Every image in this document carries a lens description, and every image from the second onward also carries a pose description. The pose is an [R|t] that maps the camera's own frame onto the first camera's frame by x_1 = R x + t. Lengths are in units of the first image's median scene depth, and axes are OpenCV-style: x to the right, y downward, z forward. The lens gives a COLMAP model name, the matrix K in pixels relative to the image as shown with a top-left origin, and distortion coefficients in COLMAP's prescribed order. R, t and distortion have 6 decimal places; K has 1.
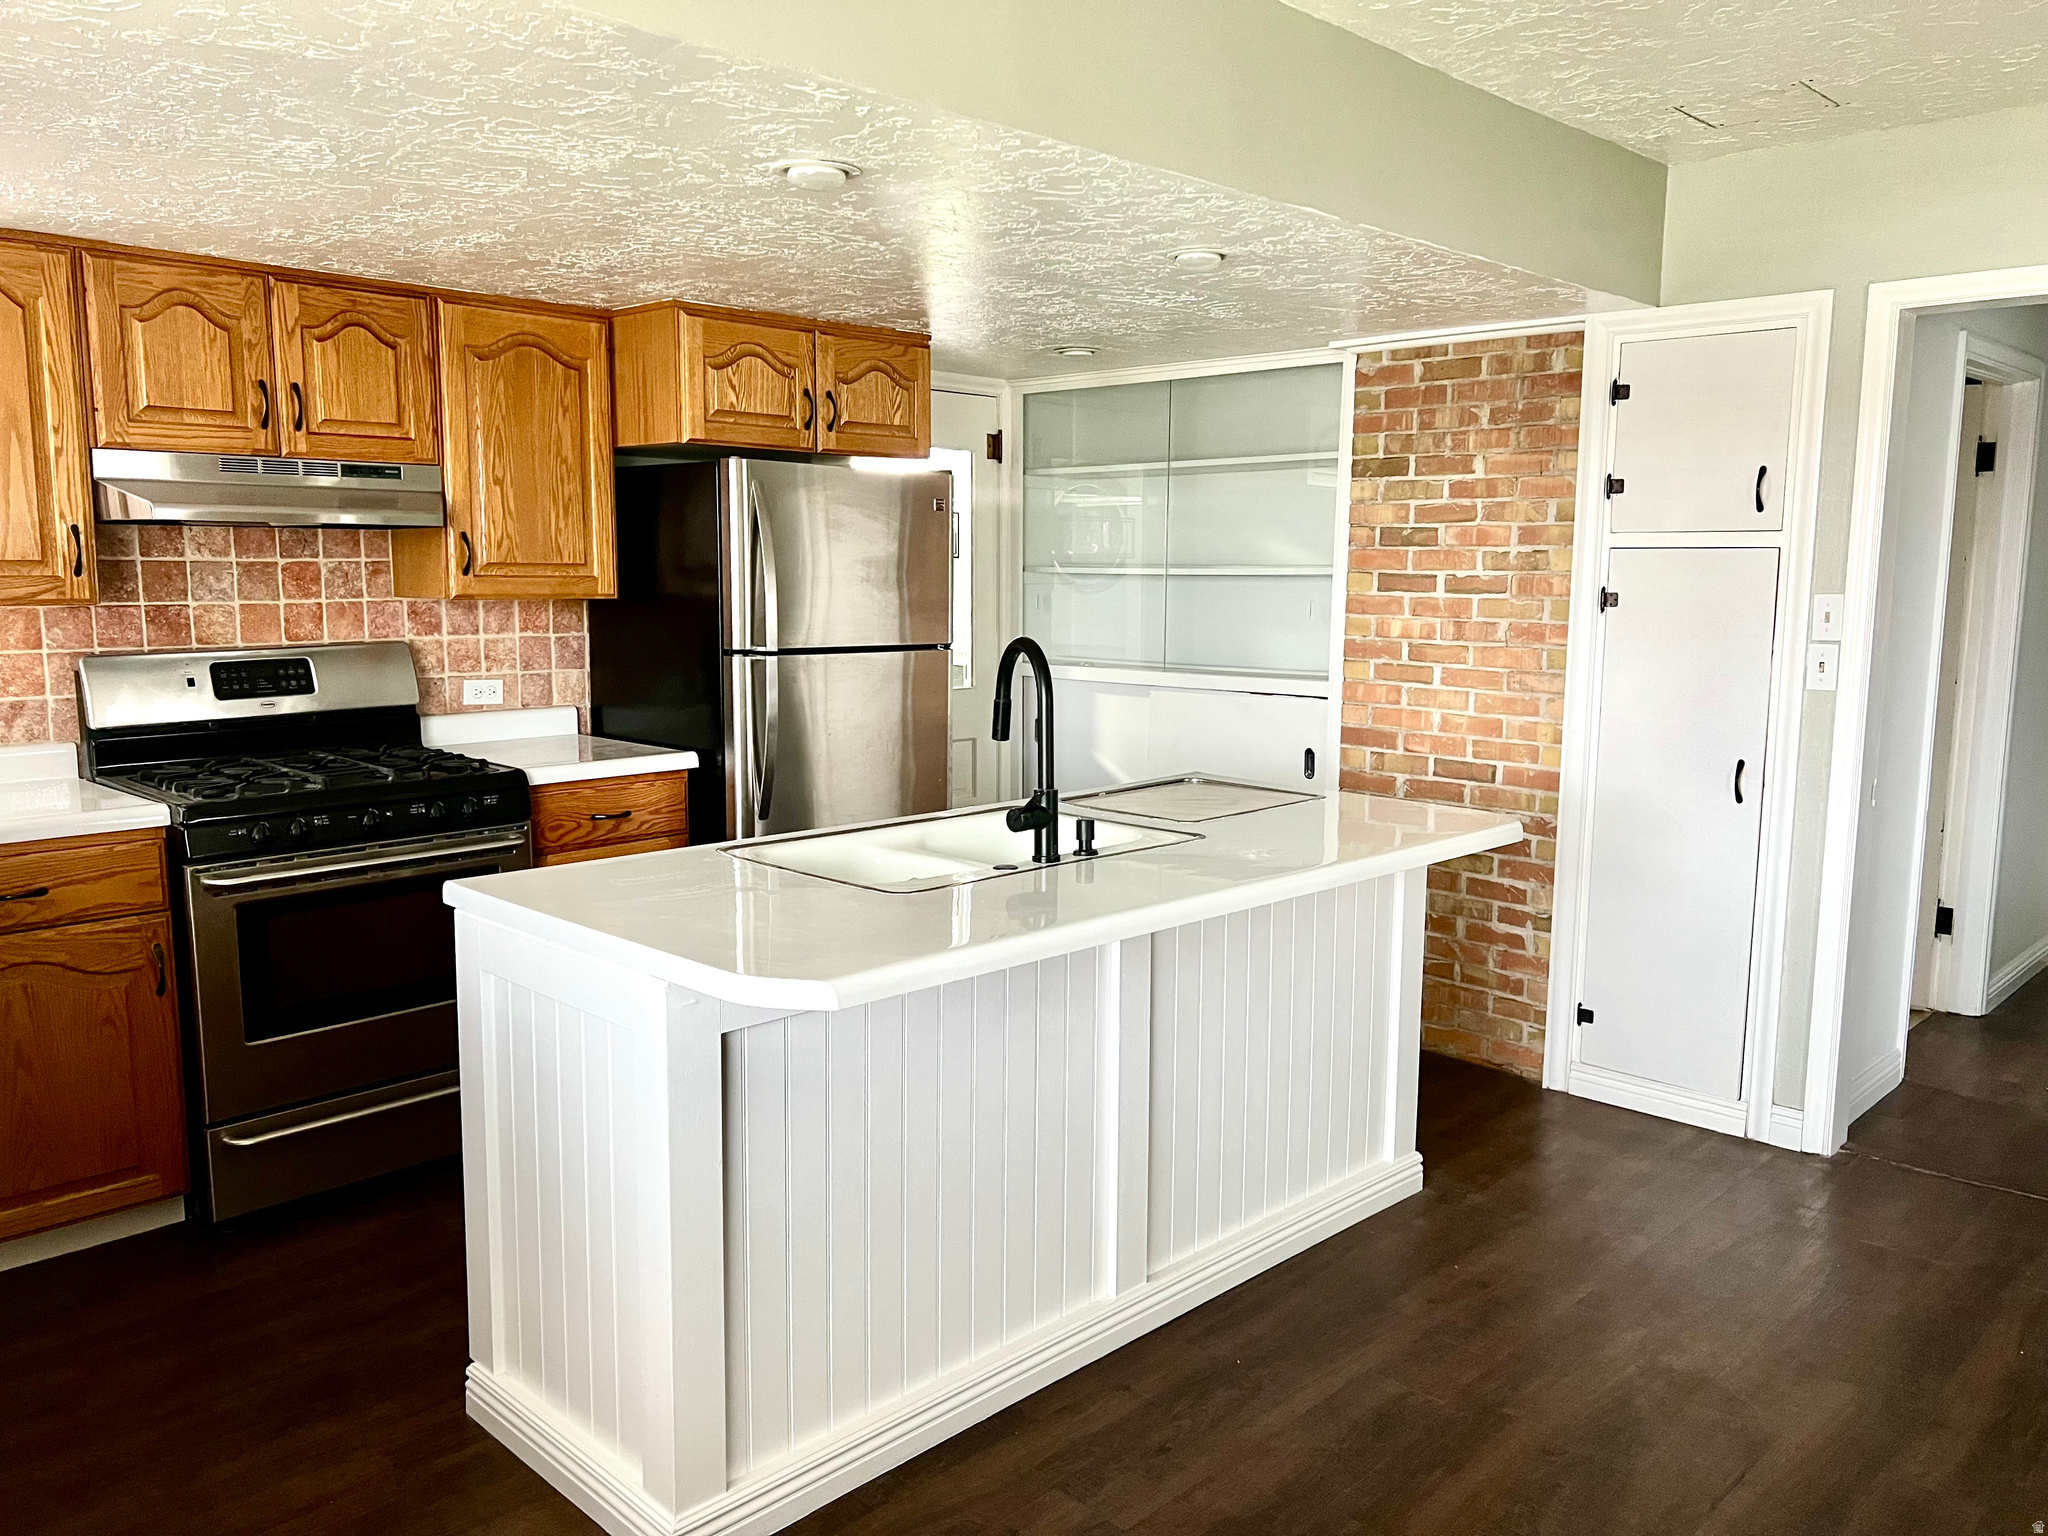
lens RADIAL K [[1552.2, 0, 1033.6], [0, 1552.2, 768.6], [0, 0, 1]] dist [0.061739, -0.064658]
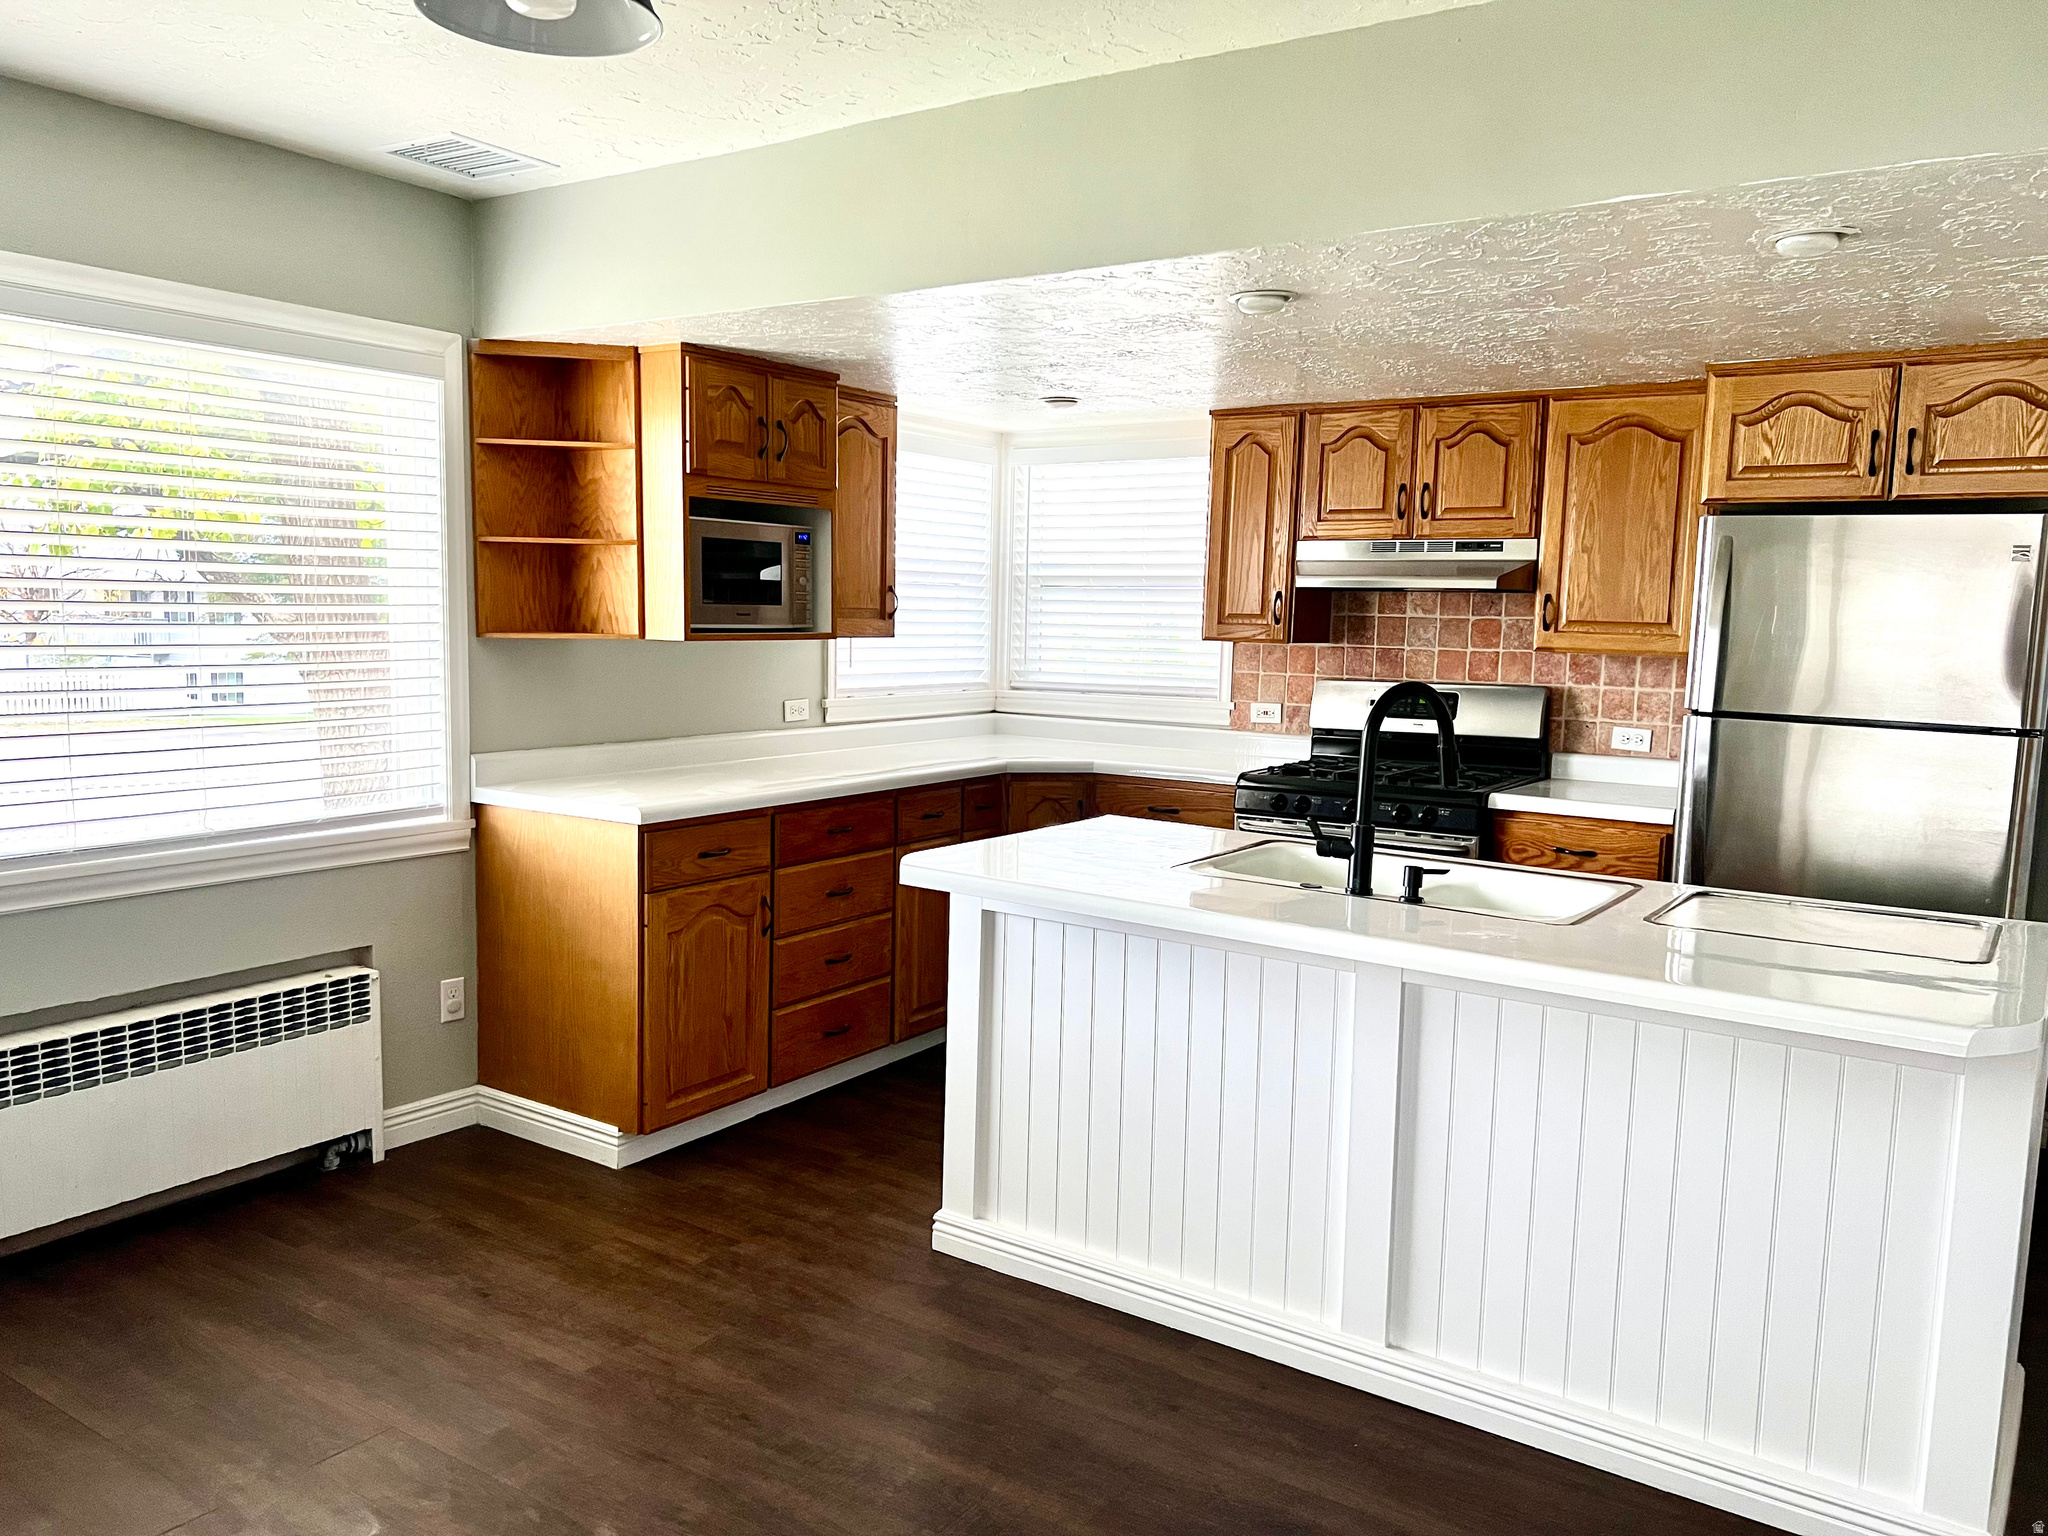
lens RADIAL K [[1552.2, 0, 1019.3], [0, 1552.2, 763.6], [0, 0, 1]] dist [0.061739, -0.064658]
pose [[0.178450, 0.097470, -0.979109, 0.743703], [-0.154513, 0.985512, 0.069946, -0.048309], [0.971741, 0.138803, 0.190925, 0.423915]]
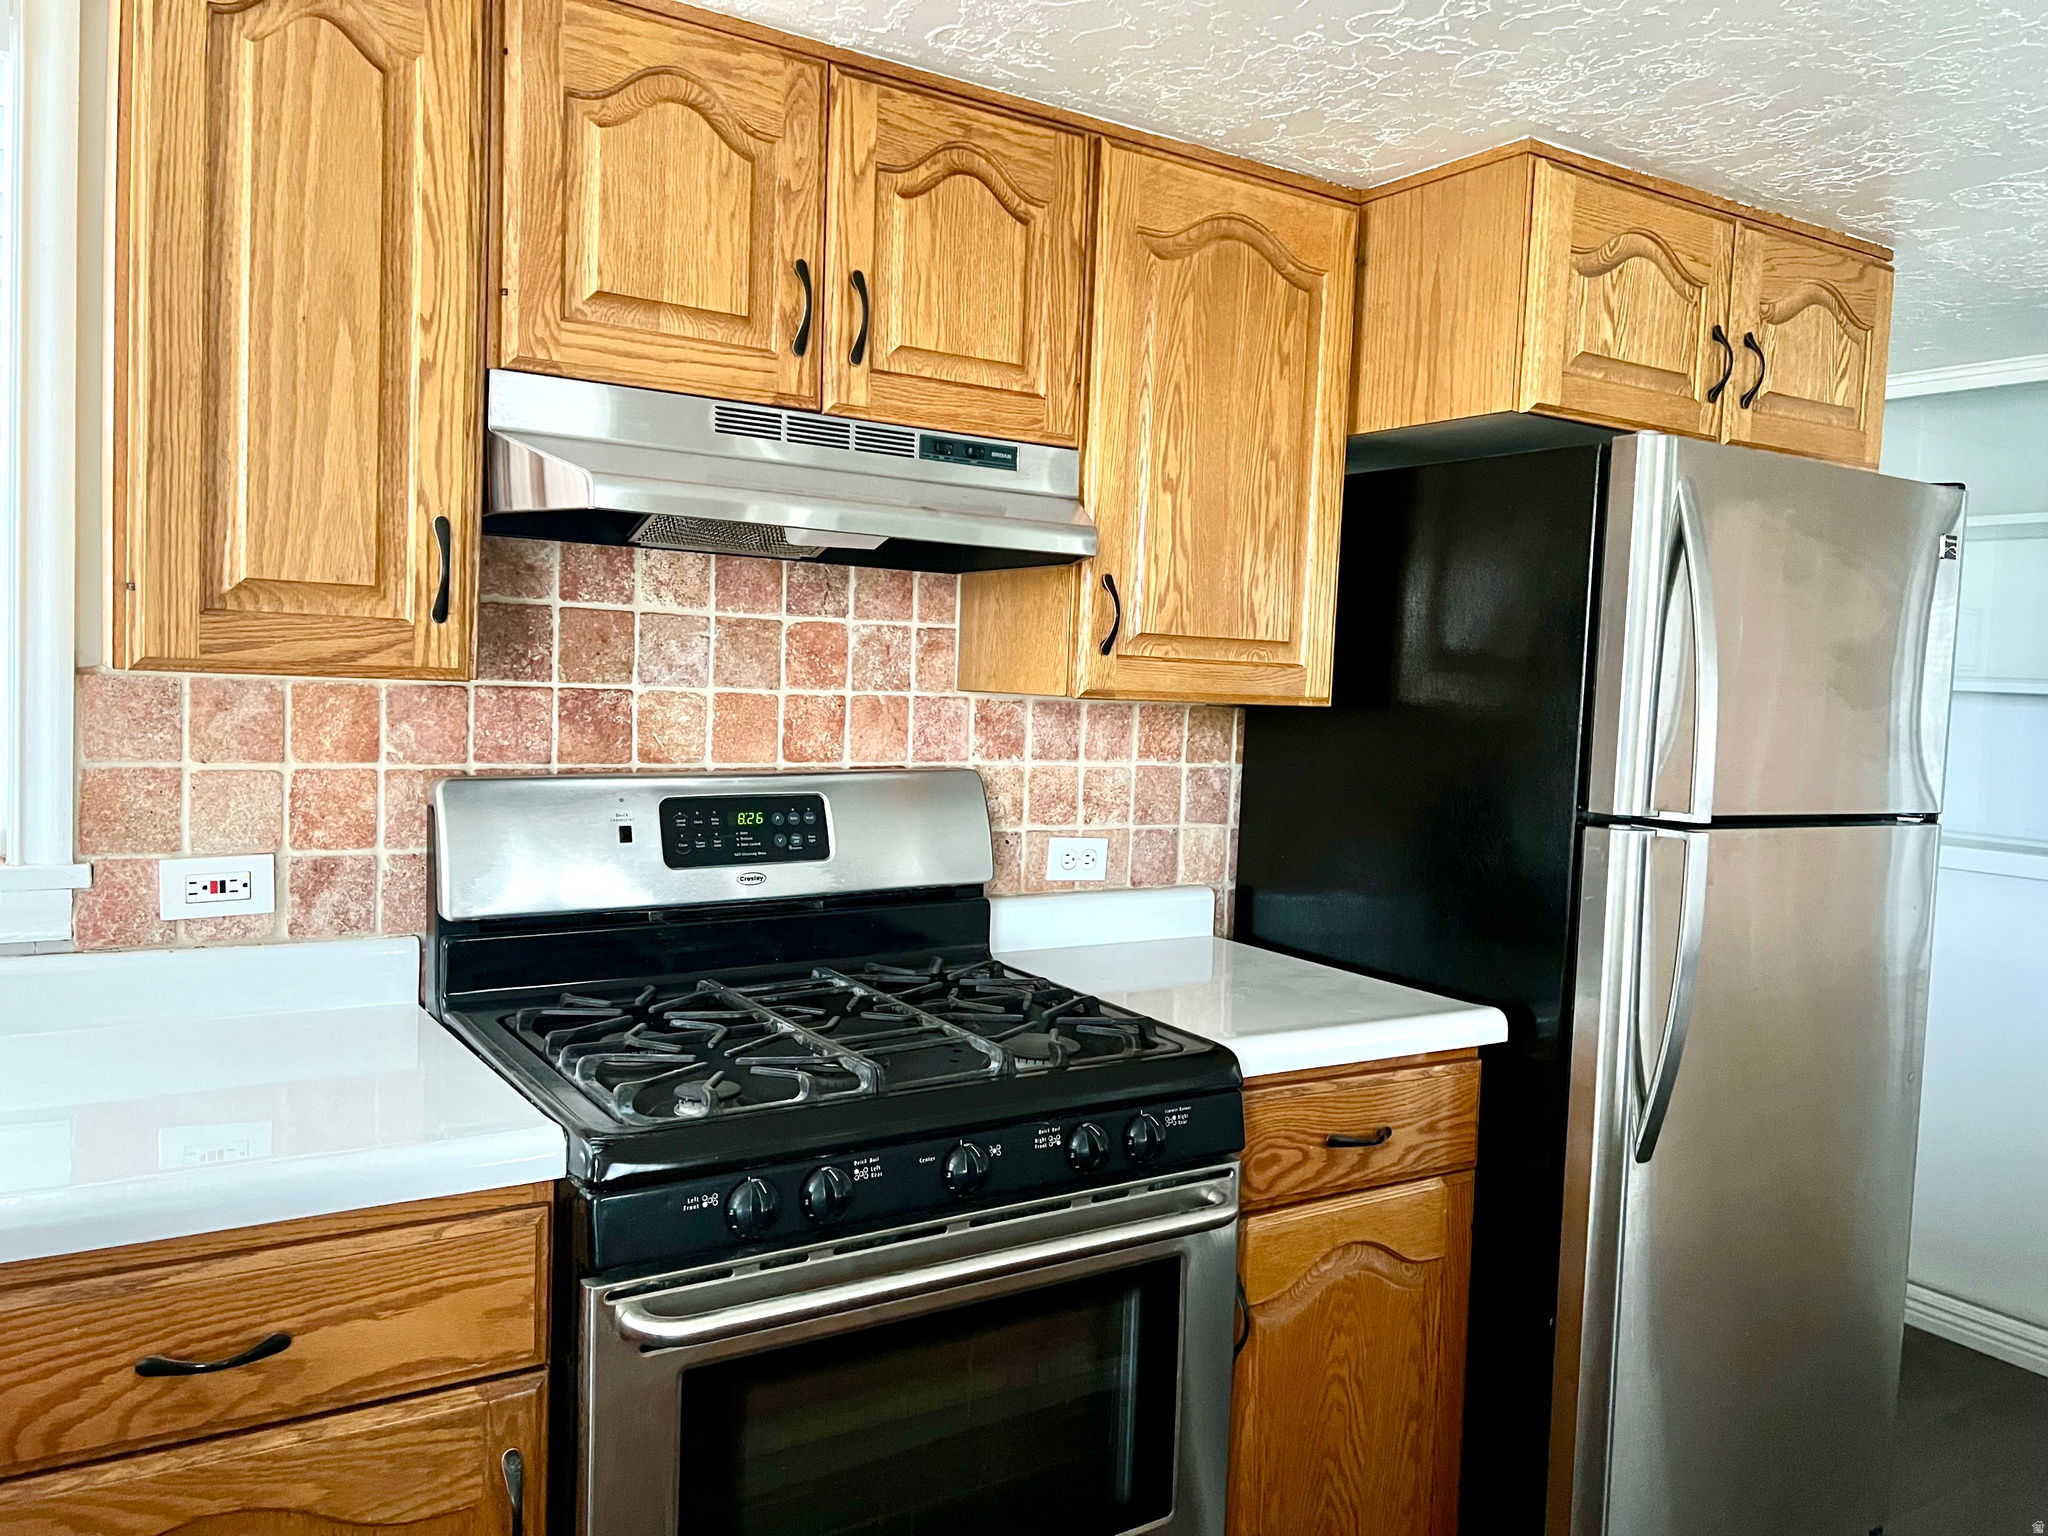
lens RADIAL K [[1552.2, 0, 1034.0], [0, 1552.2, 755.3], [0, 0, 1]] dist [0.061739, -0.064658]
pose [[0.975100, 0.045086, -0.217132, -0.279383], [-0.063240, 0.994993, -0.077396, -0.047864], [0.212555, 0.089201, 0.973069, 0.497810]]
